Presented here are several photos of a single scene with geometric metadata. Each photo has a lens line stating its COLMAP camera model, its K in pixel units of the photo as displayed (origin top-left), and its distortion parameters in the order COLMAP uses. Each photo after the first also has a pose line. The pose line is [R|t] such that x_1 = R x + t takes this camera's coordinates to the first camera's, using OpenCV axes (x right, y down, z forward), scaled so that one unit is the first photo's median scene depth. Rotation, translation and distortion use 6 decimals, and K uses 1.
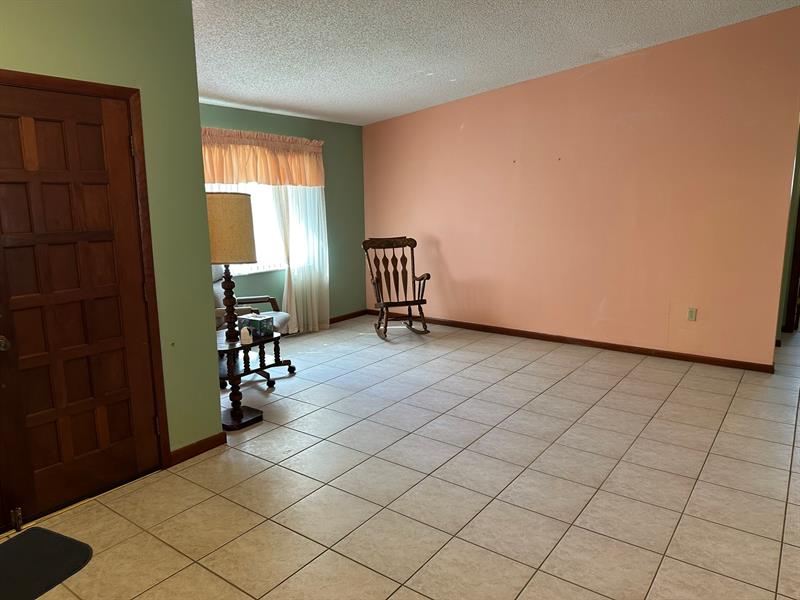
lens RADIAL K [[566.6, 0, 400.0], [0, 566.6, 300.0], [0, 0, 1]] dist [0.043165, -0.003242]
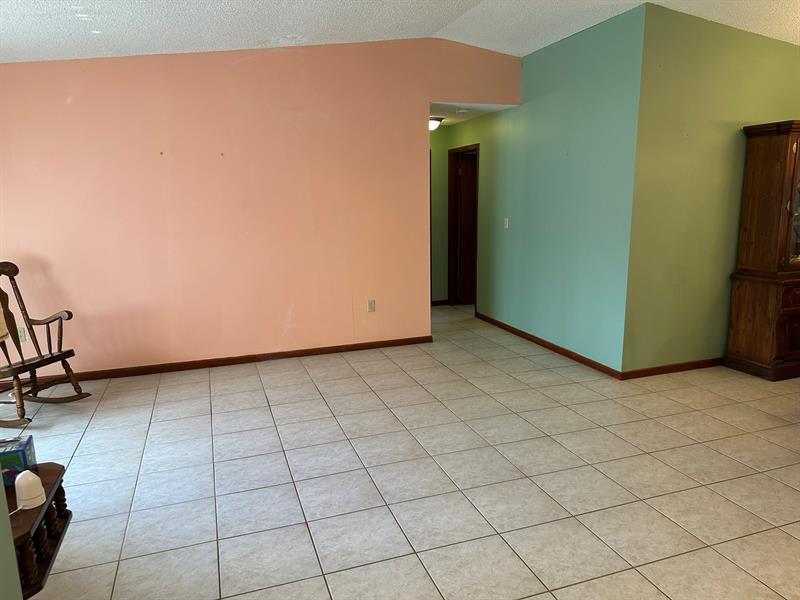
lens RADIAL K [[553.0, 0, 402.5], [0, 553.0, 314.0], [0, 0, 1]] dist [0.048320, -0.000577]
pose [[0.548304, -0.173417, 0.818101, -0.336619], [0.150118, 0.982783, 0.107713, -0.066515], [-0.822695, 0.063752, 0.564897, 0.345518]]
